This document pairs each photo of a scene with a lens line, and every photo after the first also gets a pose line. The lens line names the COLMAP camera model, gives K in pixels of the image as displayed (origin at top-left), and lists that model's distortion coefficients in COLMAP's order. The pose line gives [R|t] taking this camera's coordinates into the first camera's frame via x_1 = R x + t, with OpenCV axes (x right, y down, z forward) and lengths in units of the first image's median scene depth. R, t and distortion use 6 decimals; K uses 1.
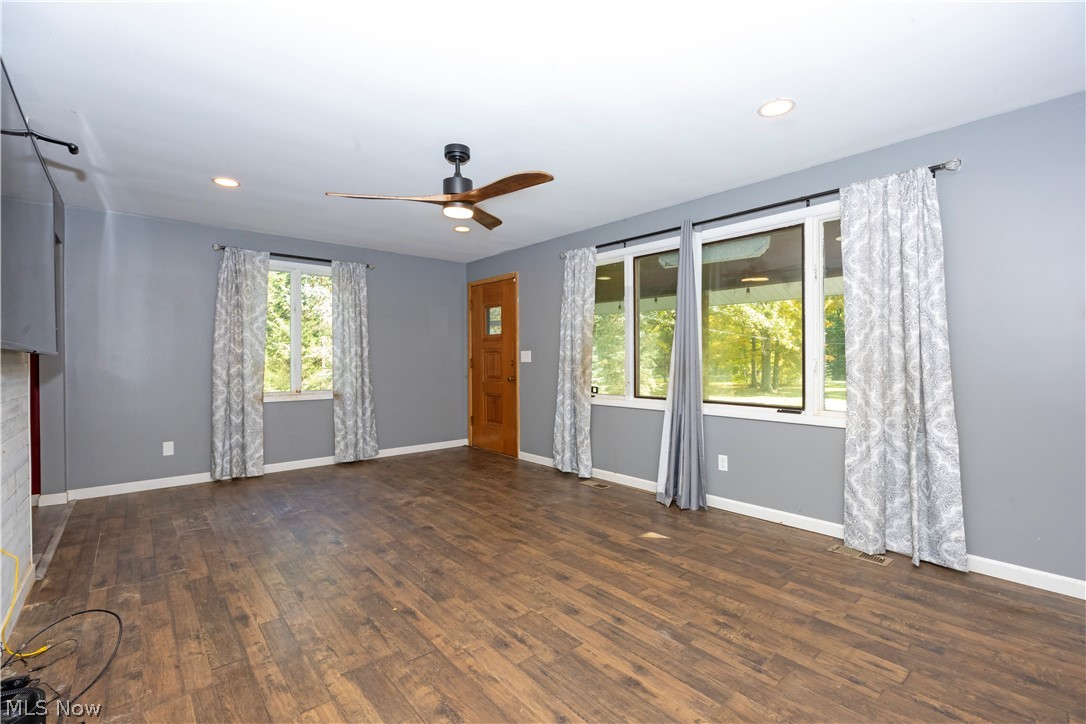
lens RADIAL K [[485.4, 0, 540.8], [0, 485.4, 357.8], [0, 0, 1]] dist [-0.013083, -0.000406]
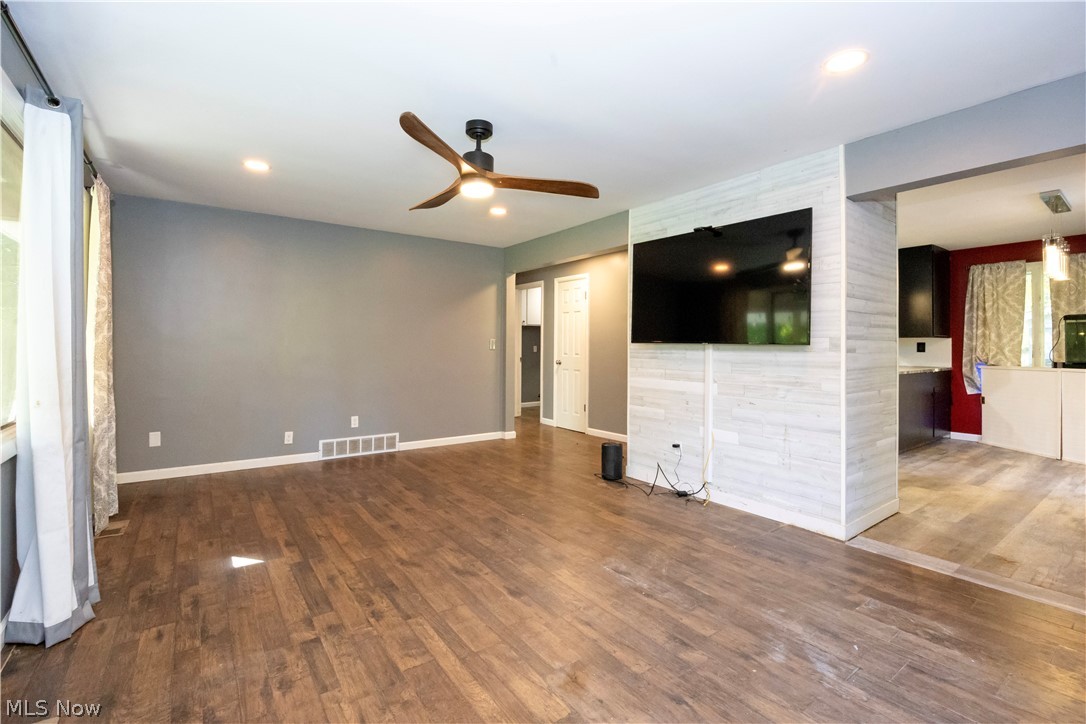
lens RADIAL K [[485.4, 0, 545.3], [0, 485.4, 343.0], [0, 0, 1]] dist [-0.013083, -0.000406]
pose [[-0.997321, 0.000945, 0.073138, -0.397491], [0.000292, 0.999960, -0.008928, 0.000038], [-0.073144, -0.008883, -0.997282, 2.057940]]
